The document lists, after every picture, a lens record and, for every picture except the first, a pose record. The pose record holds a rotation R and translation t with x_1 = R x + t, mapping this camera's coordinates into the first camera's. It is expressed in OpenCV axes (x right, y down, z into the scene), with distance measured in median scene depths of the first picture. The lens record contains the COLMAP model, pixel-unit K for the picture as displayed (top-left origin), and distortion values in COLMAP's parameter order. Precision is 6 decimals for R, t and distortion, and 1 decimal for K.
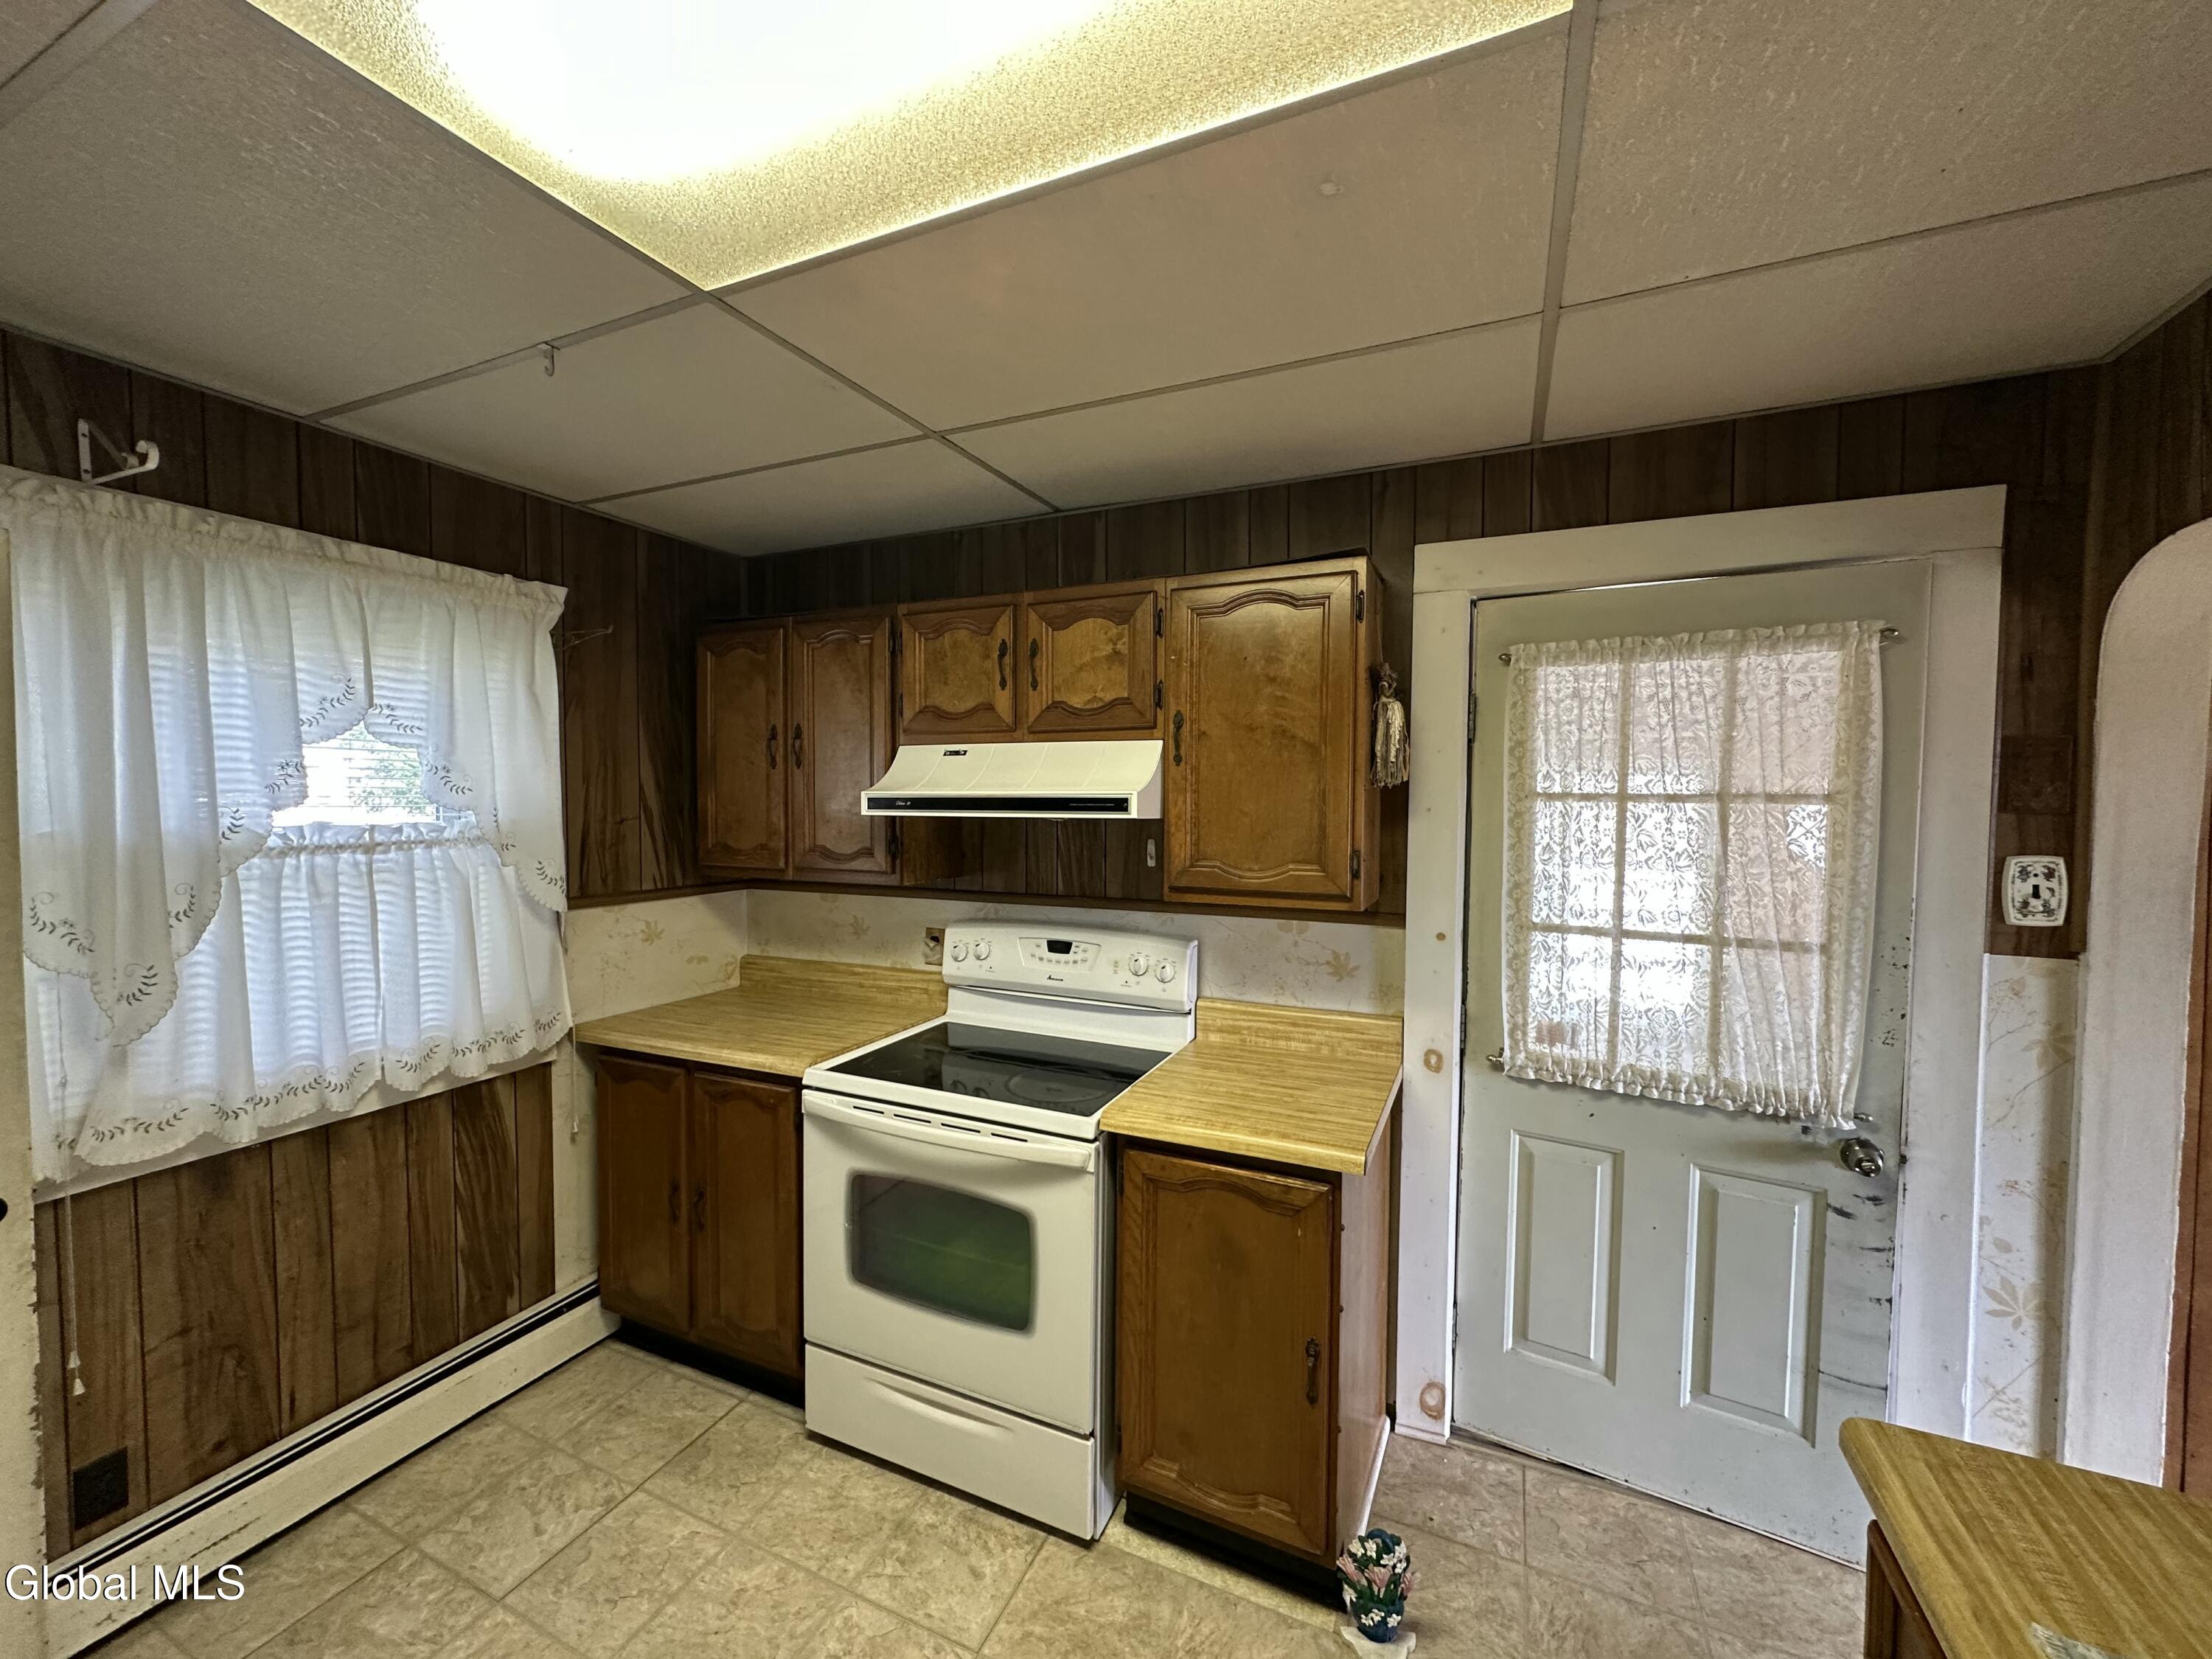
lens RADIAL K [[879.4, 0, 1106.0], [0, 879.4, 829.5], [0, 0, 1]] dist [-0.002207, 0.000673]
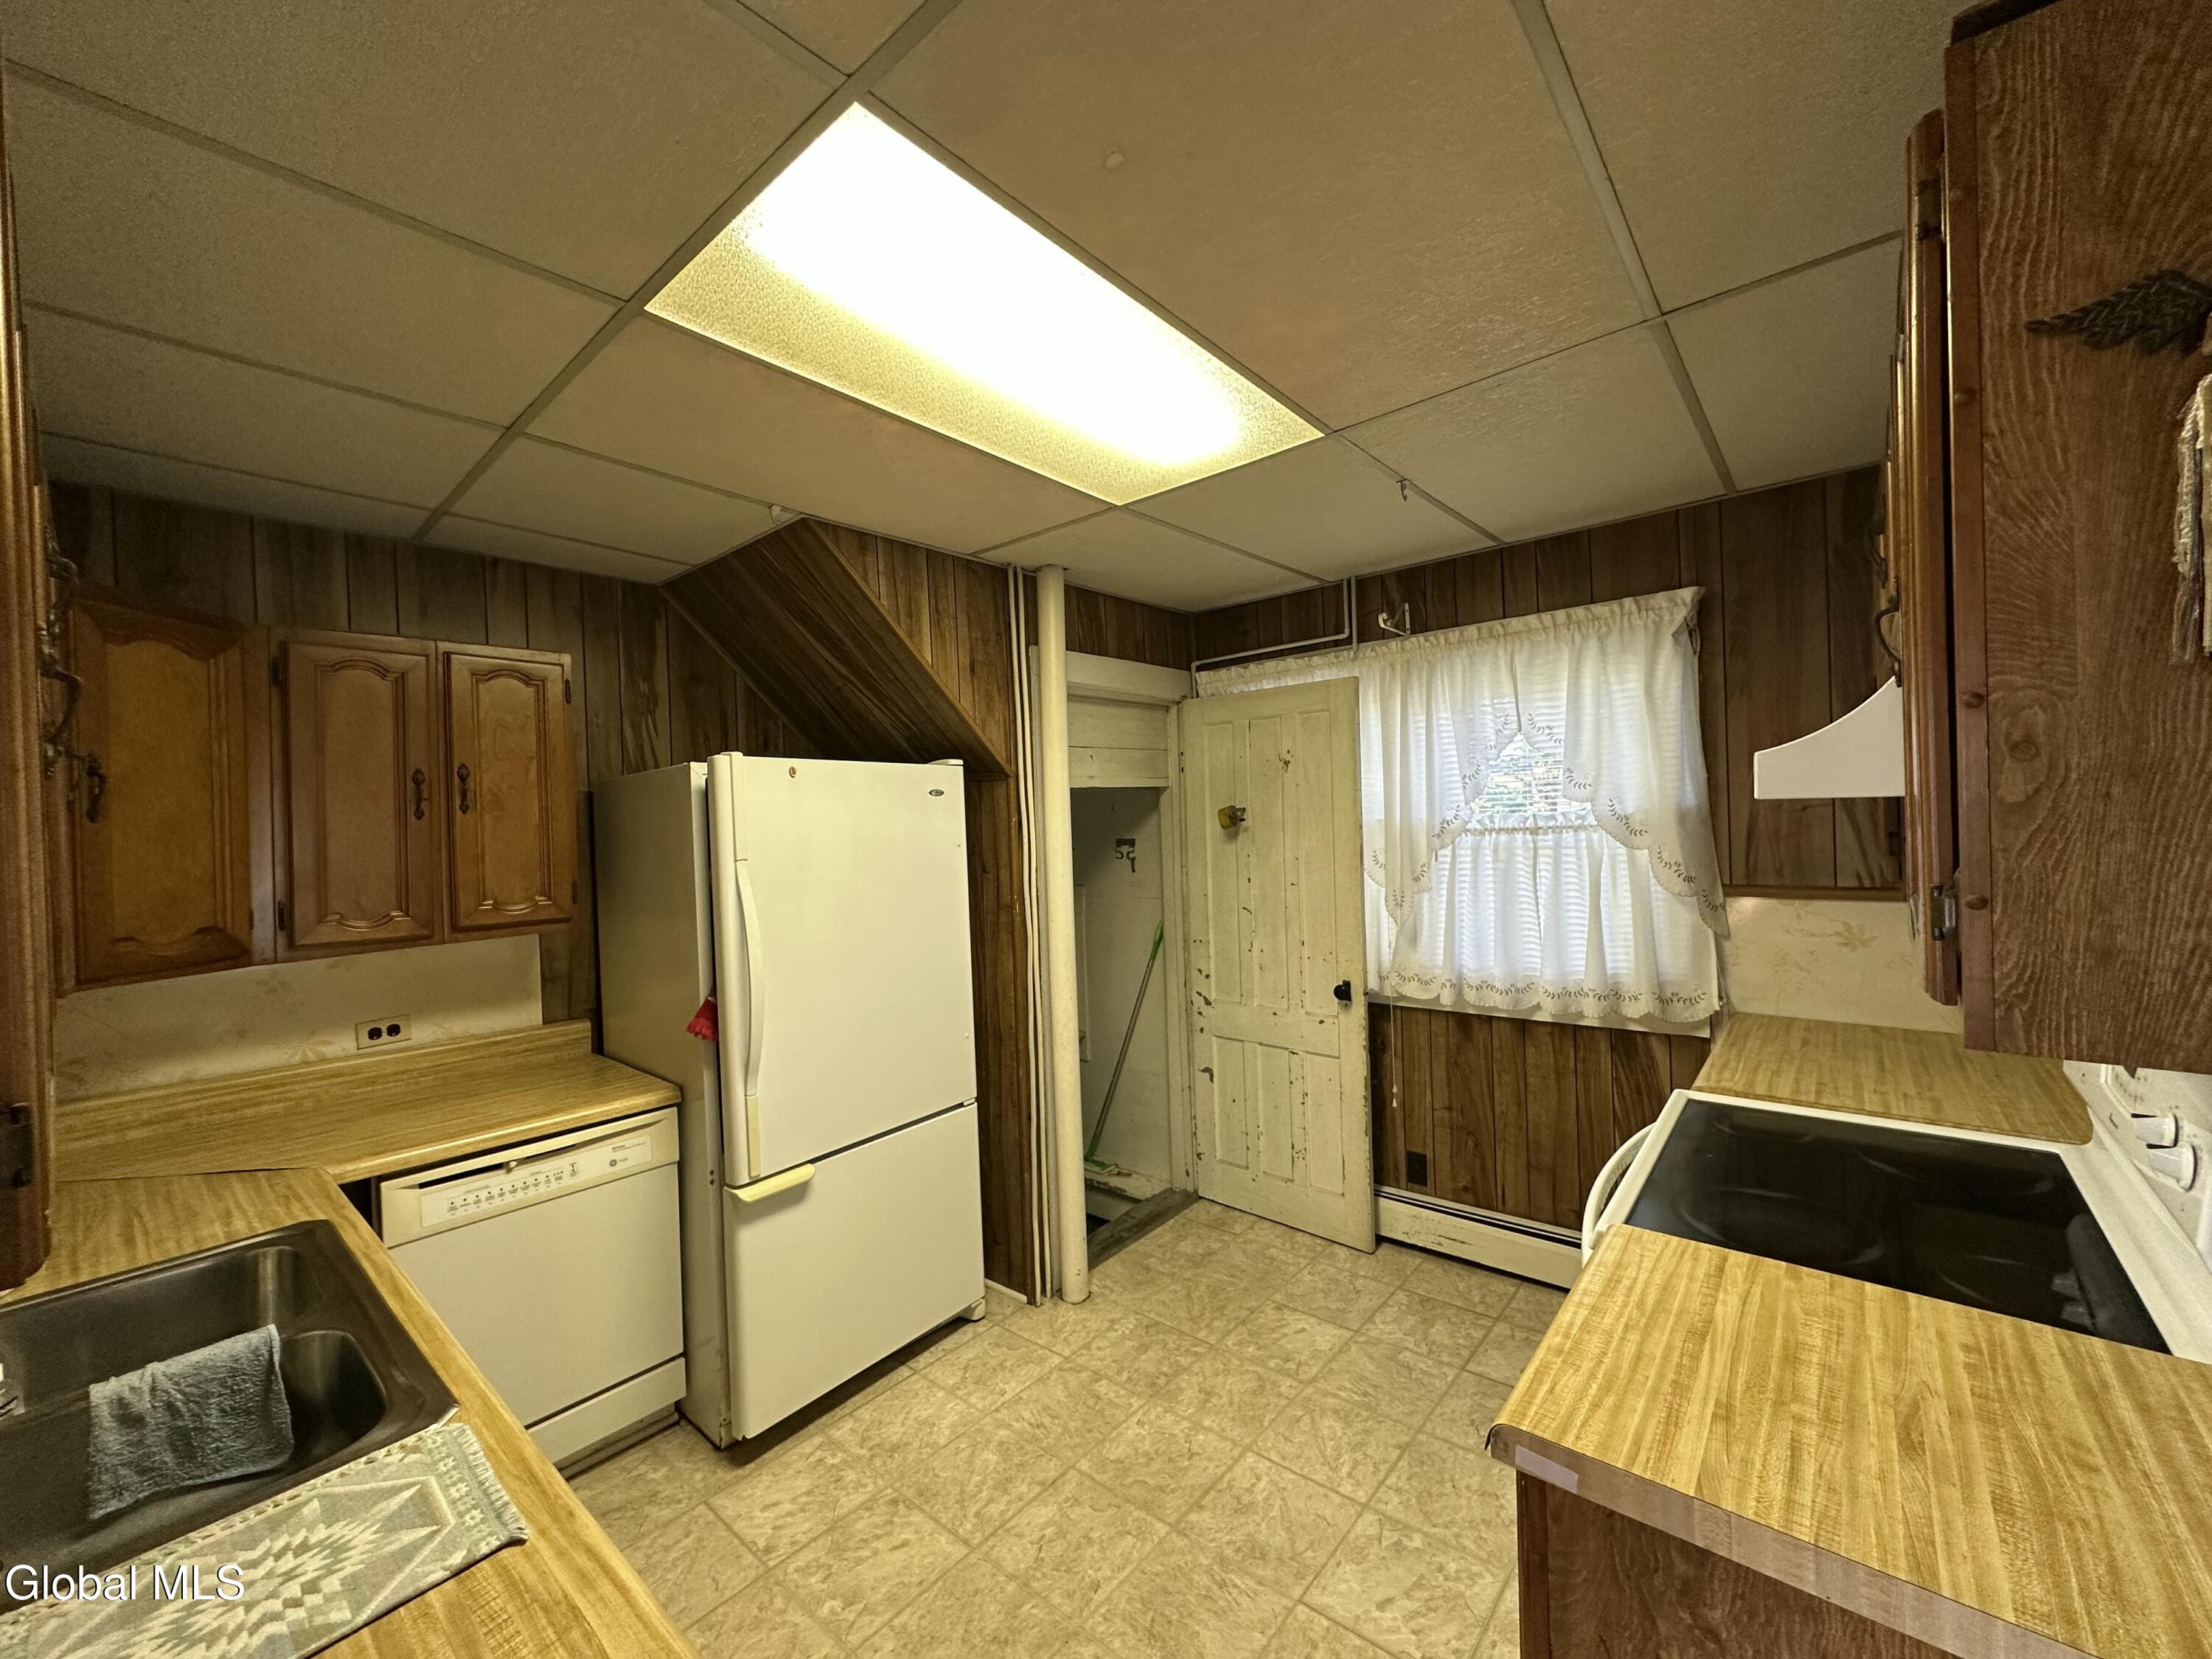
lens RADIAL K [[879.4, 0, 1106.0], [0, 879.4, 829.5], [0, 0, 1]] dist [-0.002207, 0.000673]
pose [[-0.280547, 0.012121, -0.959764, 0.701781], [-0.000226, 0.999919, 0.012695, 0.001565], [0.959840, 0.003779, -0.280522, 0.740351]]
